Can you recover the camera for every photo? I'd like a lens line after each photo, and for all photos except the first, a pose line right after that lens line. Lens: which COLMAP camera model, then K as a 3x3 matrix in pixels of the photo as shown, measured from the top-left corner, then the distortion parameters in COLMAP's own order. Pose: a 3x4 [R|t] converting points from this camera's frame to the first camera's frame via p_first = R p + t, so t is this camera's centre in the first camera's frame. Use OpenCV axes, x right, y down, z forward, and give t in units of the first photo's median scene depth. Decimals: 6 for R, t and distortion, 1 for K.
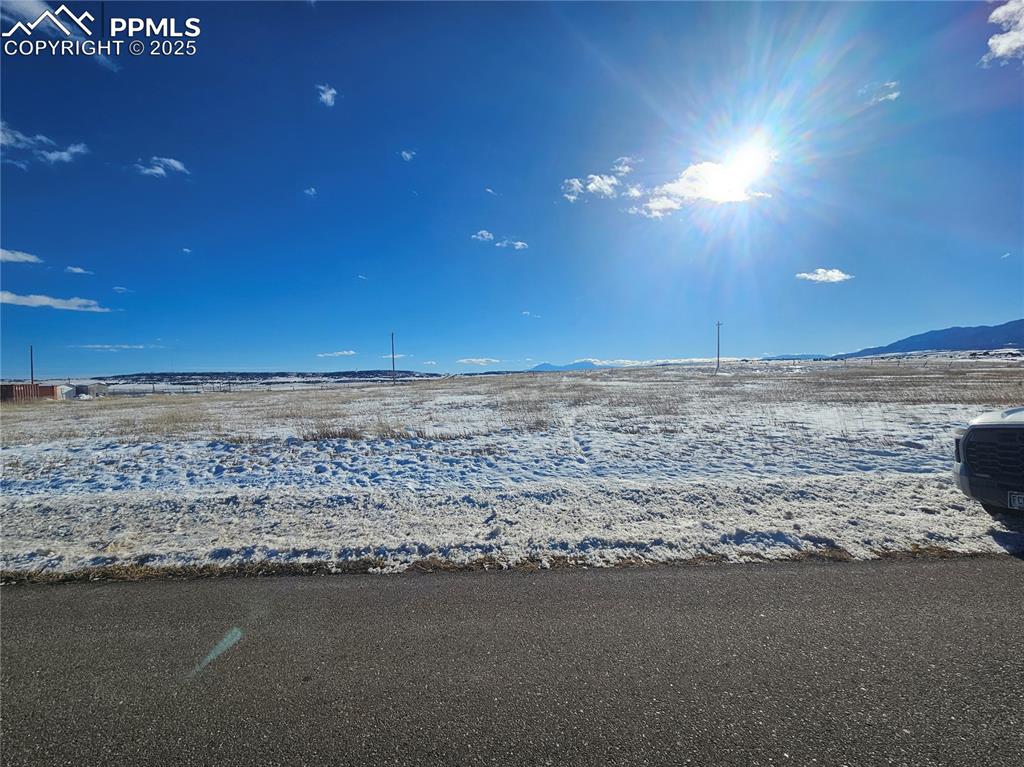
lens RADIAL K [[415.3, 0, 506.8], [0, 415.3, 381.4], [0, 0, 1]] dist [0.000115, 0.000297]
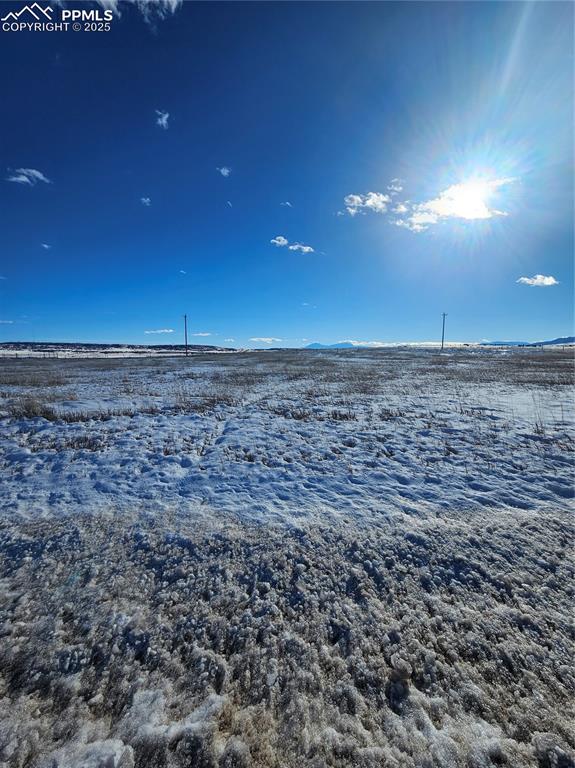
lens RADIAL K [[310.3, 0, 287.5], [0, 310.3, 384.0], [0, 0, 1]] dist [-0.000279, -0.000088]
pose [[0.999640, 0.026656, 0.003014, 0.395473], [-0.026820, 0.995536, 0.090491, -0.006792], [-0.000589, -0.090540, 0.995893, 0.505850]]
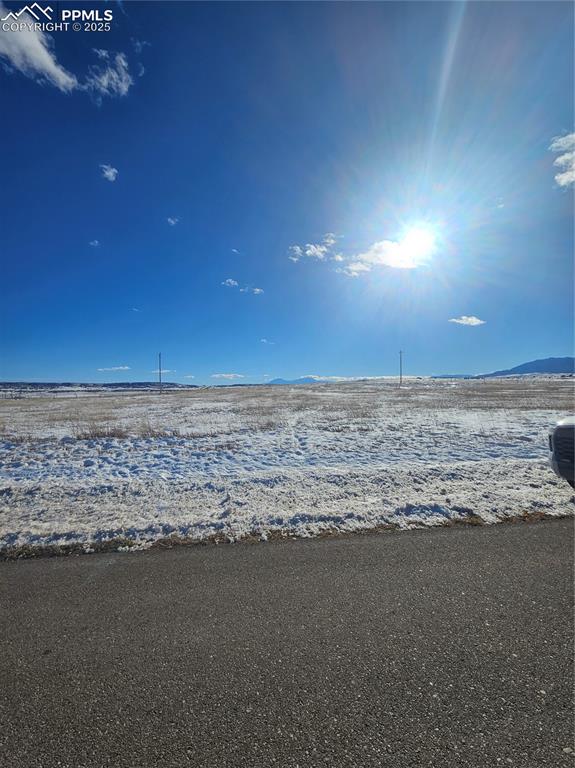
lens RADIAL K [[311.5, 0, 285.7], [0, 311.5, 370.9], [0, 0, 1]] dist [0.000115, 0.000297]
pose [[0.993372, 0.015313, 0.113915, 0.023158], [-0.007684, 0.997716, -0.067109, -0.004132], [-0.114683, 0.065789, 0.991221, 0.003520]]
